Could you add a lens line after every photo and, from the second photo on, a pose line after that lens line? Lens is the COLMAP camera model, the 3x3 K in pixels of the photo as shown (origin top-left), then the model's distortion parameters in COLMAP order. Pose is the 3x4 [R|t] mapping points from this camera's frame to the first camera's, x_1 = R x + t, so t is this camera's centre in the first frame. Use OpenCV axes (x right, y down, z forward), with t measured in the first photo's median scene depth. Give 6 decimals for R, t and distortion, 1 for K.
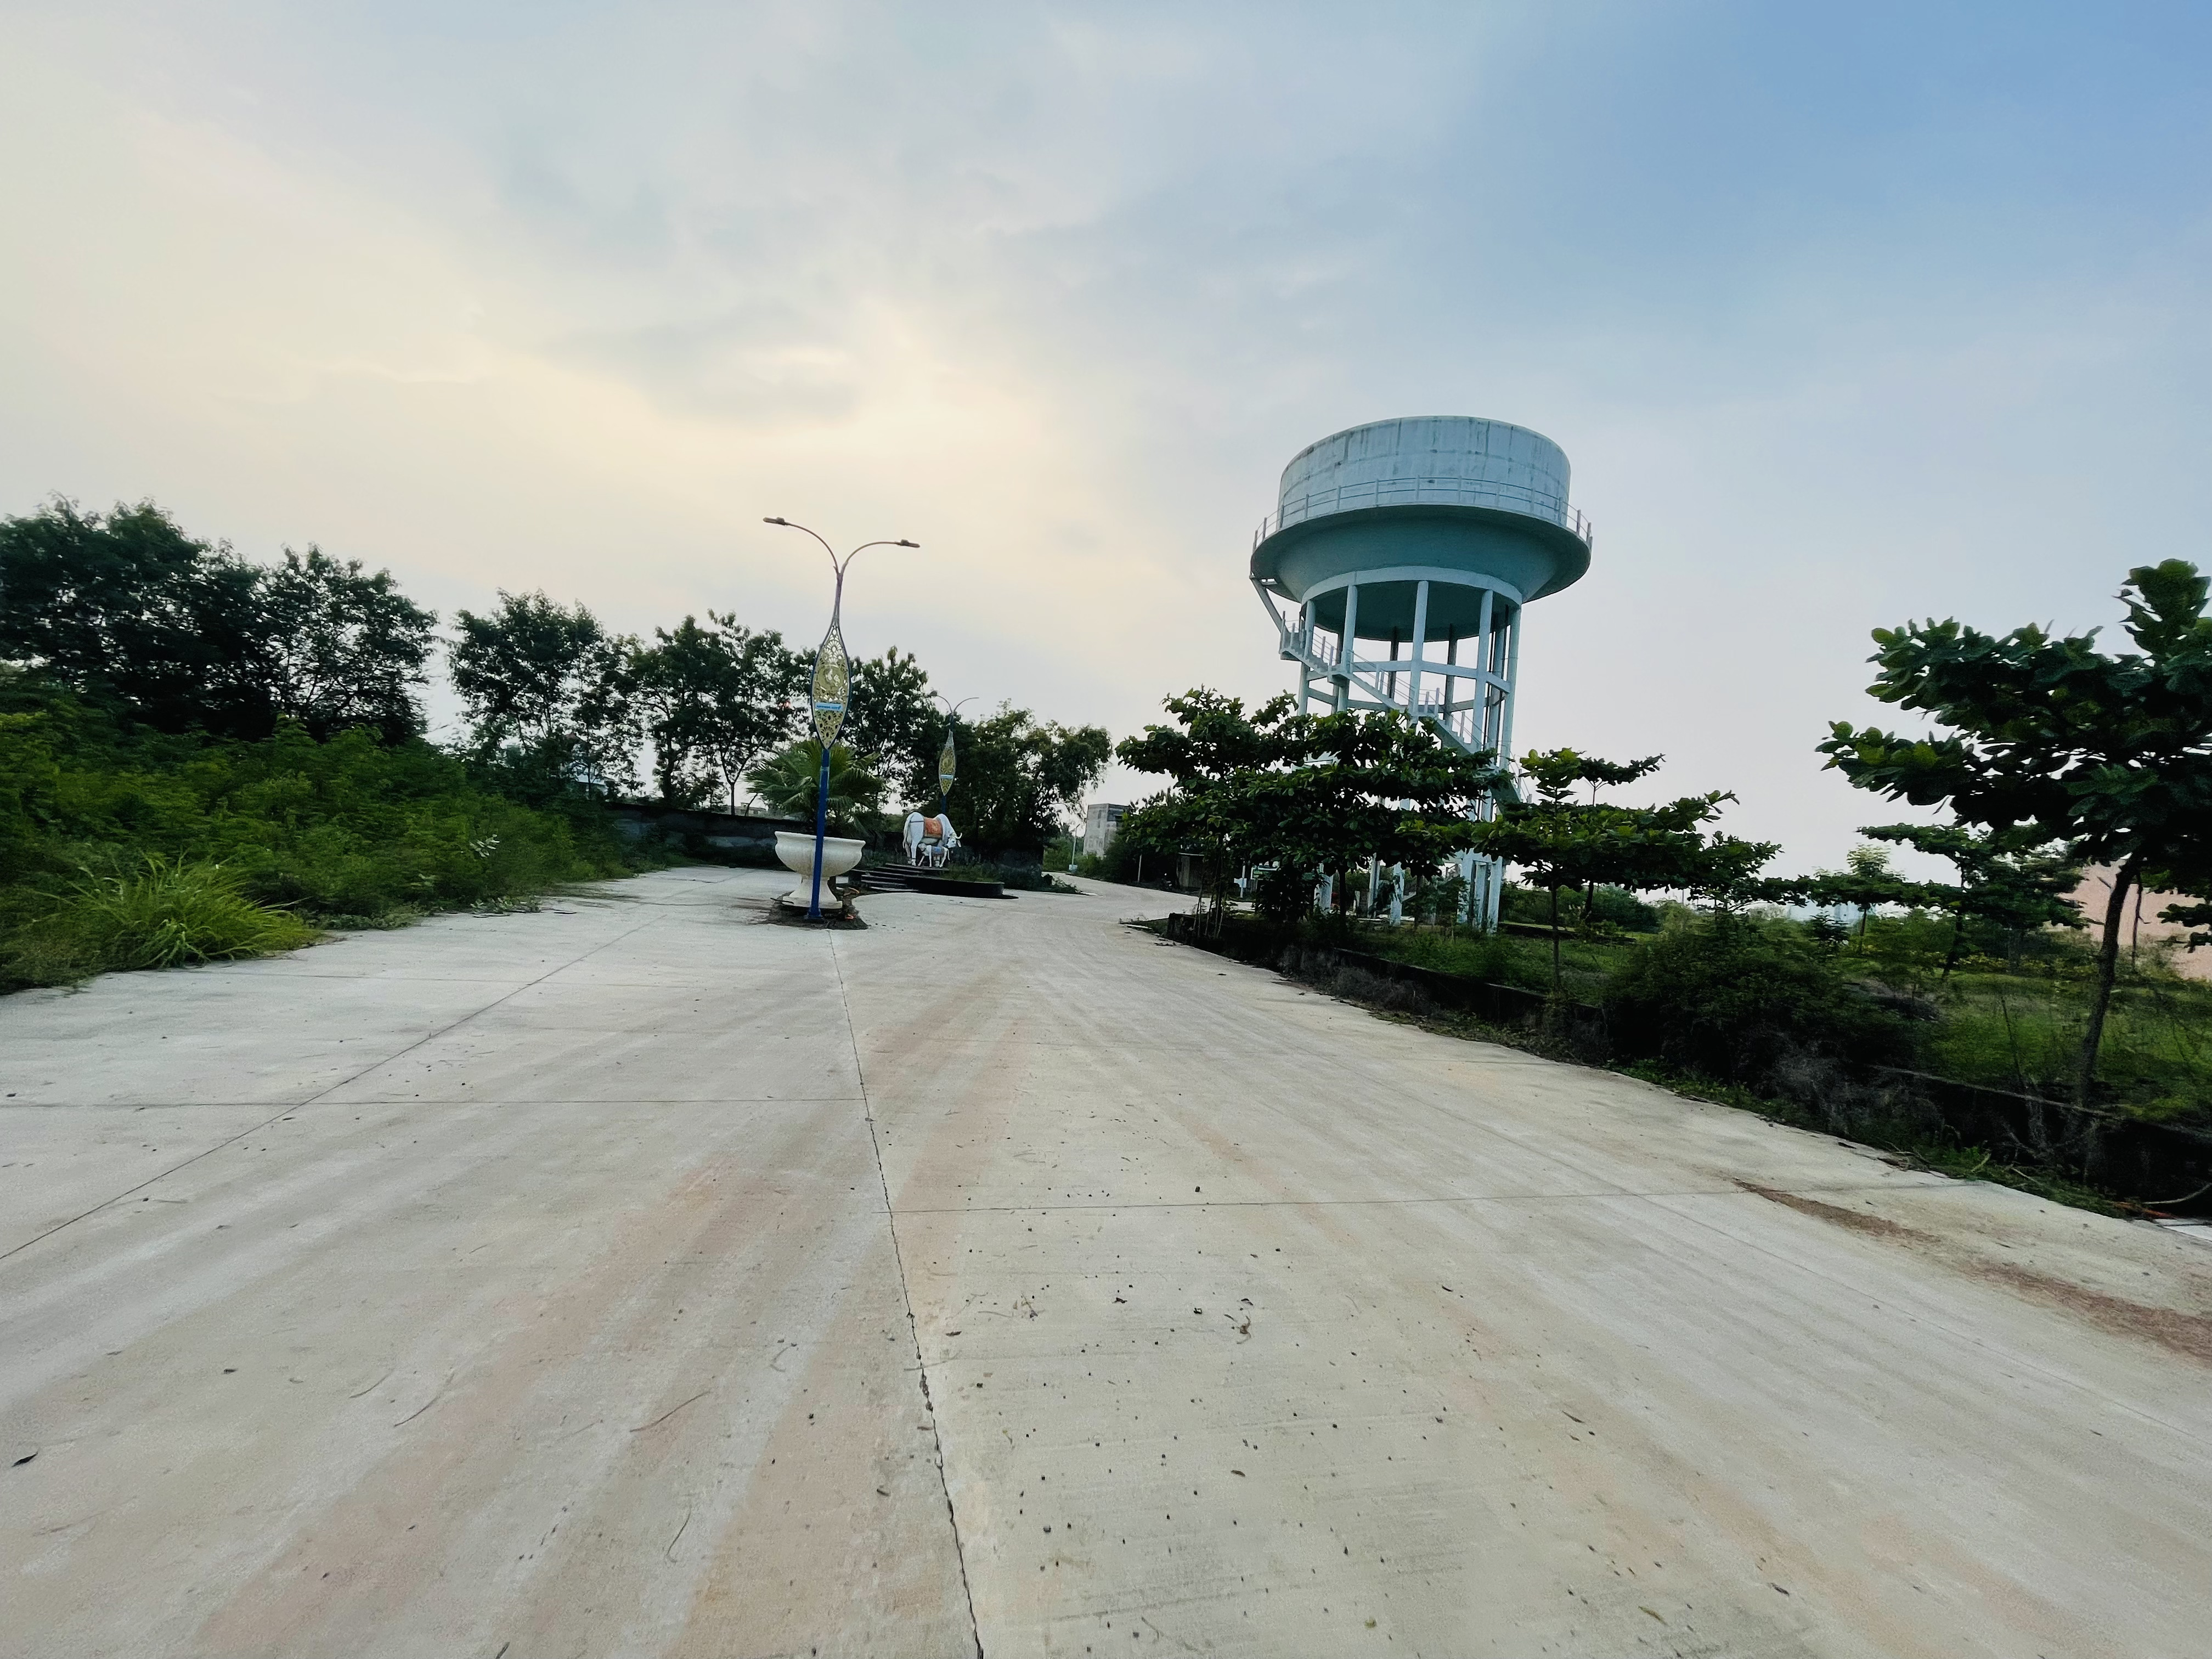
lens RADIAL K [[911.3, 0, 1096.0], [0, 911.3, 816.8], [0, 0, 1]] dist [-0.000003, -0.000813]
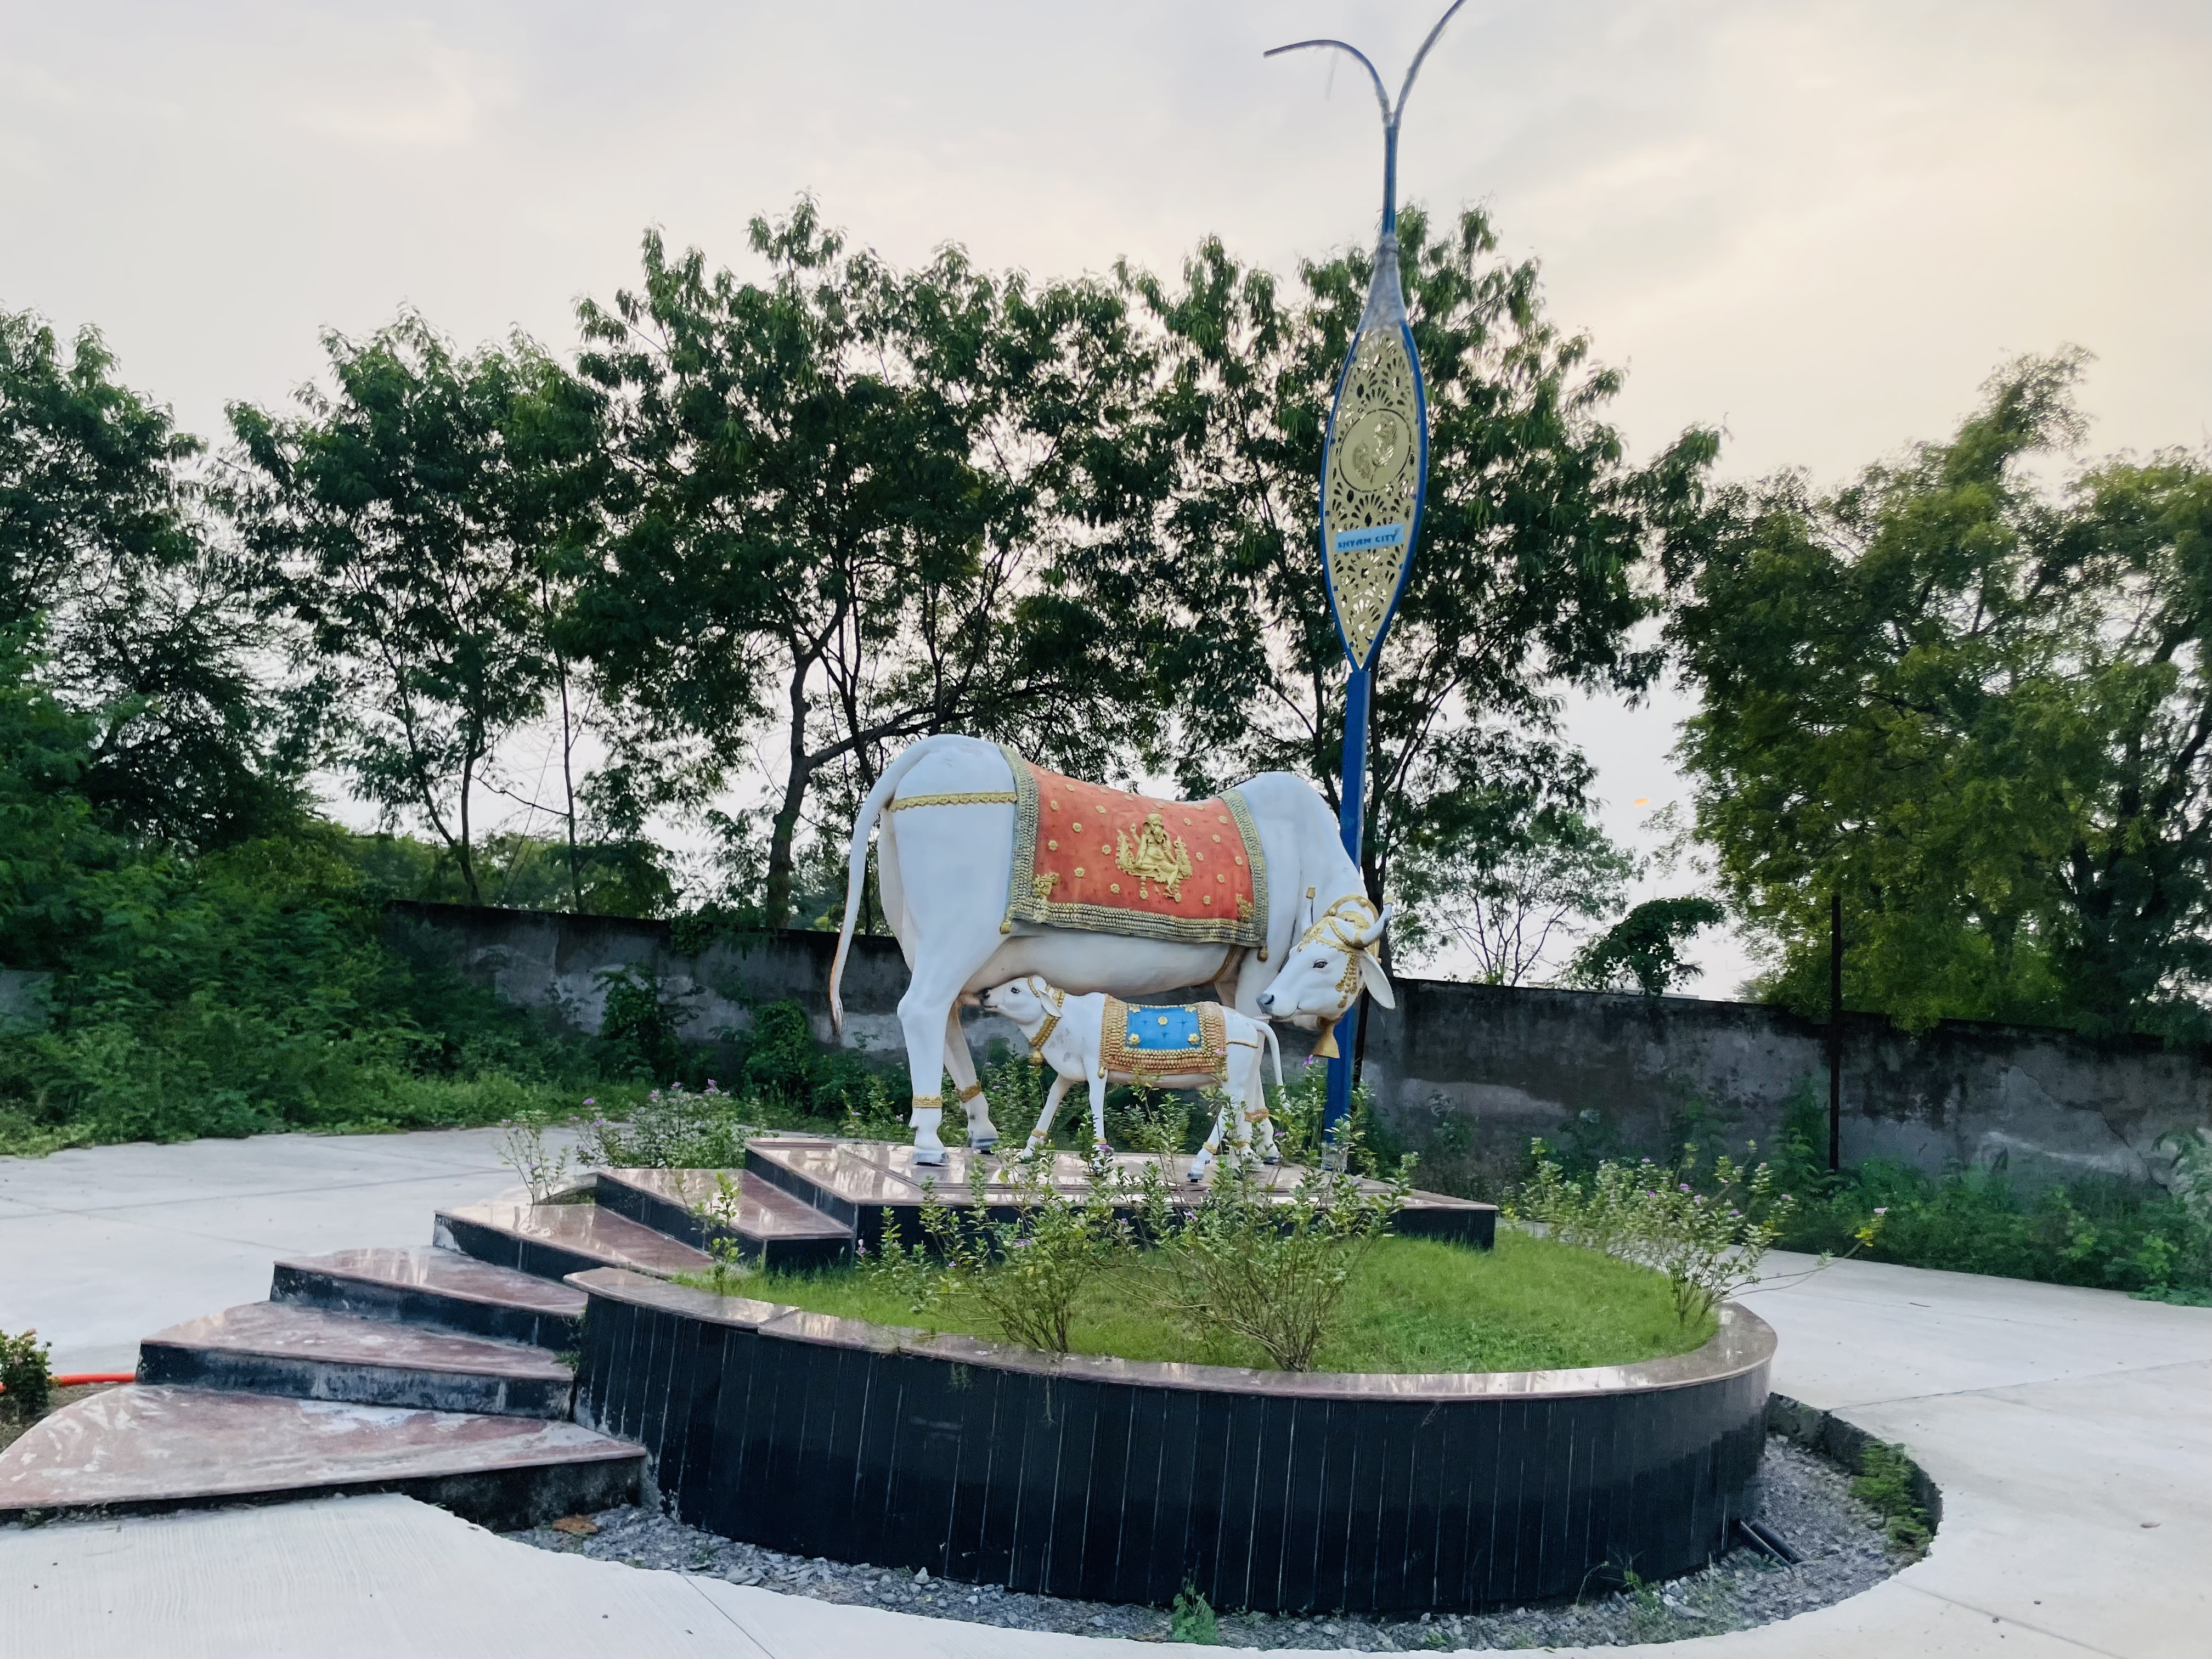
lens RADIAL K [[1648.7, 0, 1138.3], [0, 1648.7, 827.8], [0, 0, 1]] dist [0.087740, -0.112769]
pose [[0.800037, -0.096770, -0.592095, -0.036067], [0.028459, 0.991916, -0.123663, 0.030457], [0.599276, 0.082085, 0.796323, 0.677312]]
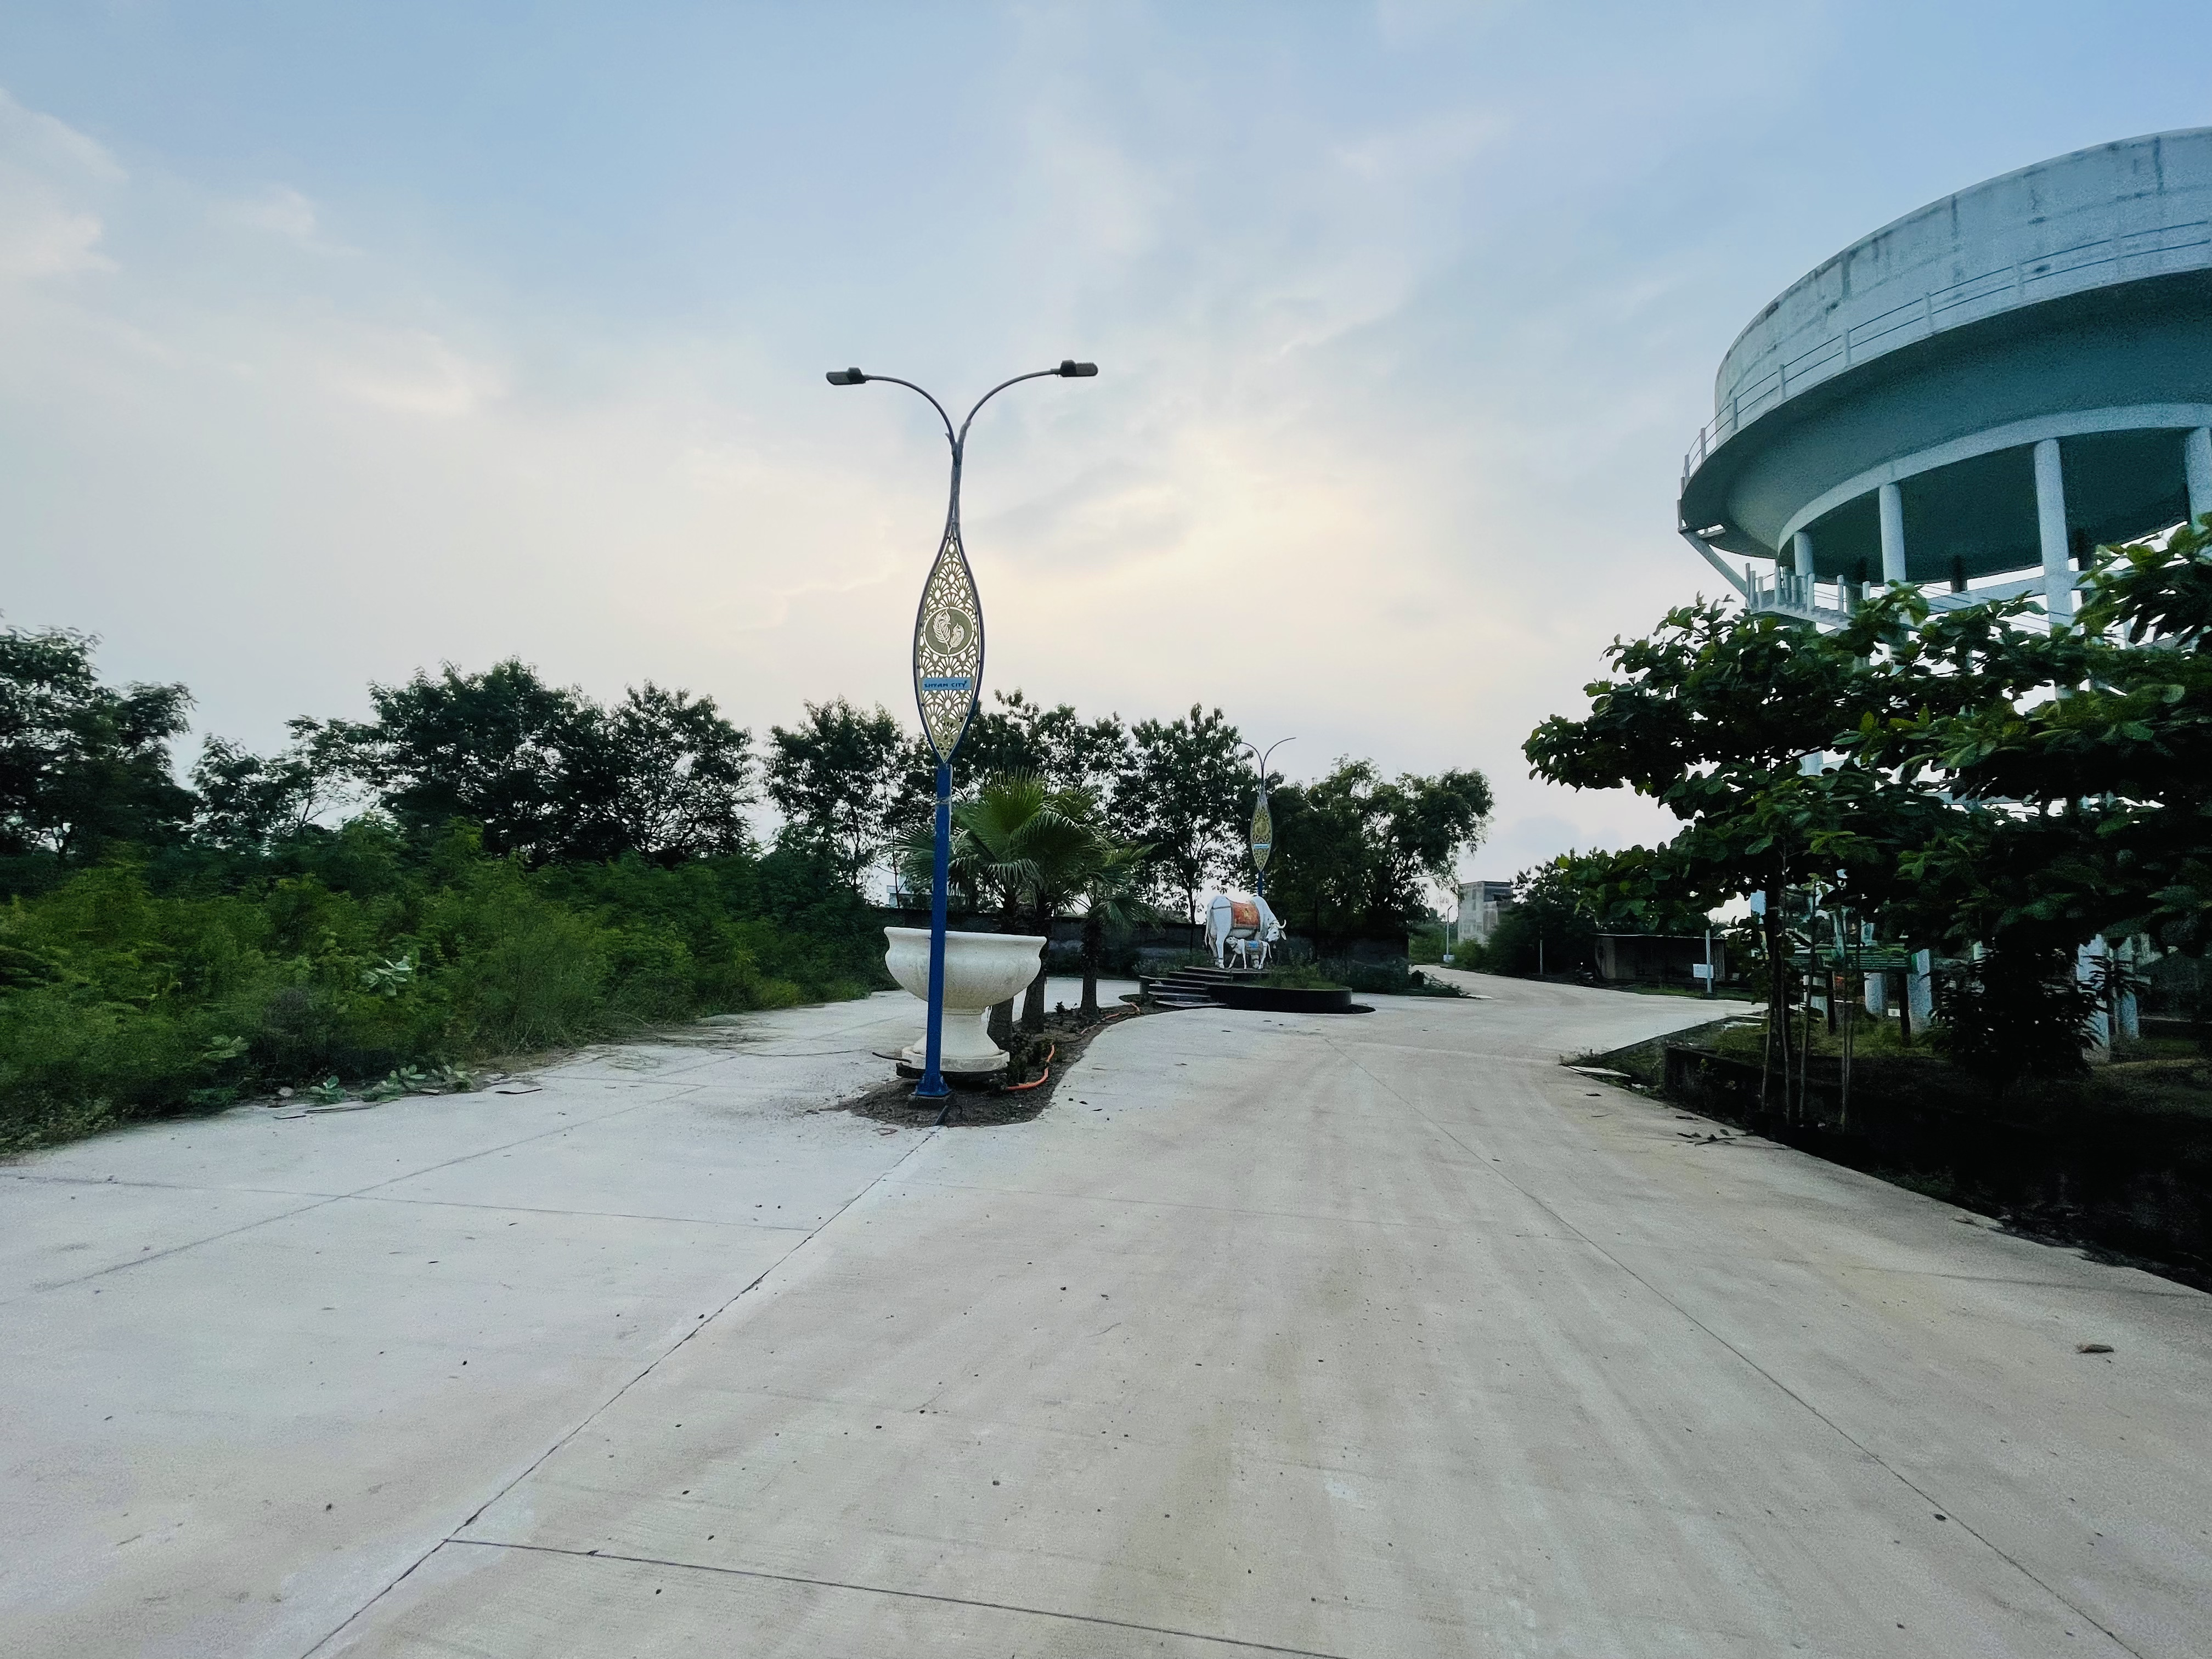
lens RADIAL K [[911.3, 0, 1096.0], [0, 911.3, 816.8], [0, 0, 1]] dist [-0.000003, -0.000813]
pose [[0.925039, -0.098455, -0.366891, -0.010387], [0.059846, 0.991539, -0.115190, 0.008441], [0.375128, 0.084599, 0.923105, 0.209568]]
